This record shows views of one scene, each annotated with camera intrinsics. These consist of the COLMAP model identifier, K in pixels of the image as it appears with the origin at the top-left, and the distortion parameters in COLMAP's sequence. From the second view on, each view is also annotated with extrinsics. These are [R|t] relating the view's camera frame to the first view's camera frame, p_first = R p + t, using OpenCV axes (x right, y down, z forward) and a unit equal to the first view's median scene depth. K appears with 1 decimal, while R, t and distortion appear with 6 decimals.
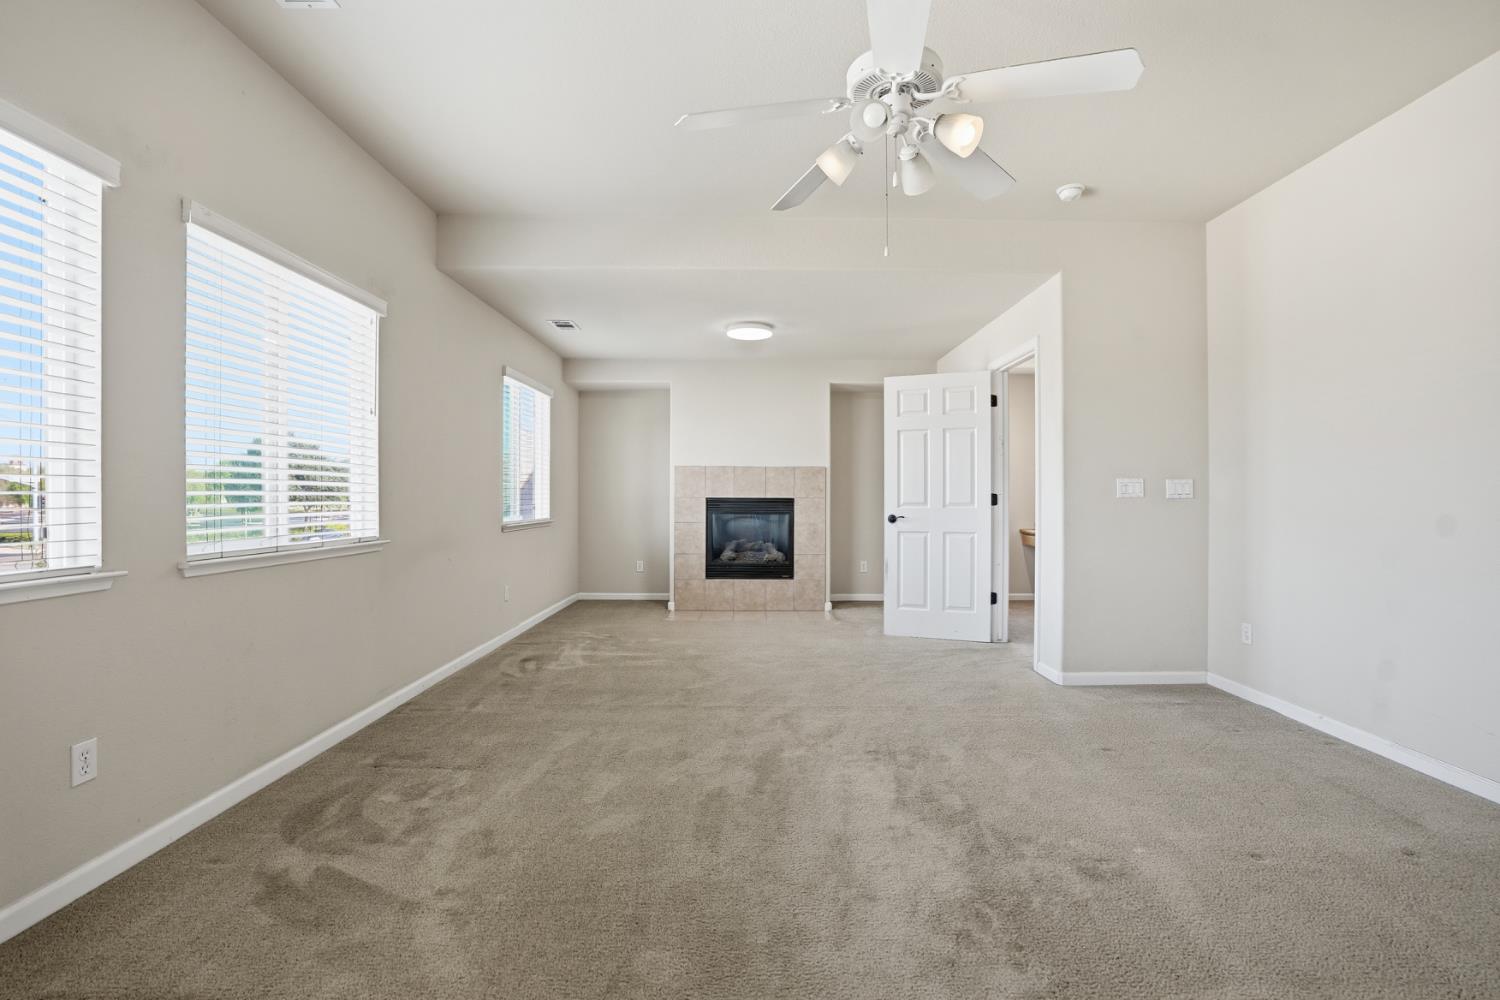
lens RADIAL K [[691.1, 0, 740.5], [0, 691.1, 502.3], [0, 0, 1]] dist [-0.063280, 0.018451]
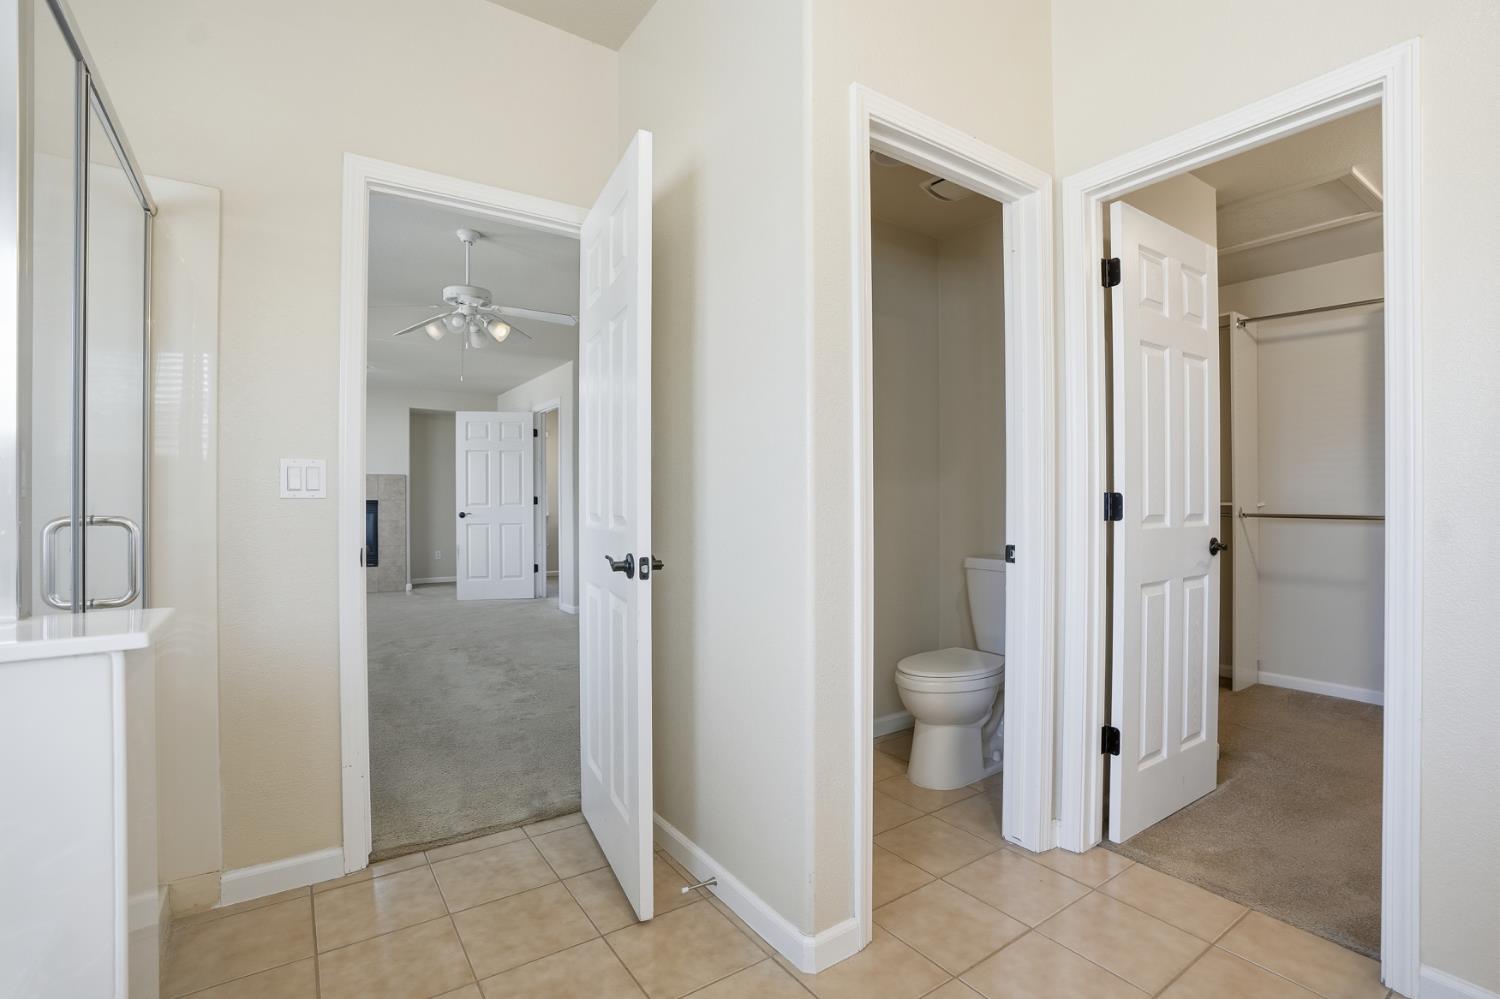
lens RADIAL K [[691.1, 0, 750.4], [0, 691.1, 507.5], [0, 0, 1]] dist [-0.063280, 0.018451]
pose [[0.814443, -0.005737, 0.580216, -0.104466], [0.003515, 0.999982, 0.004953, 0.004851], [-0.580233, -0.001994, 0.814448, -0.448861]]
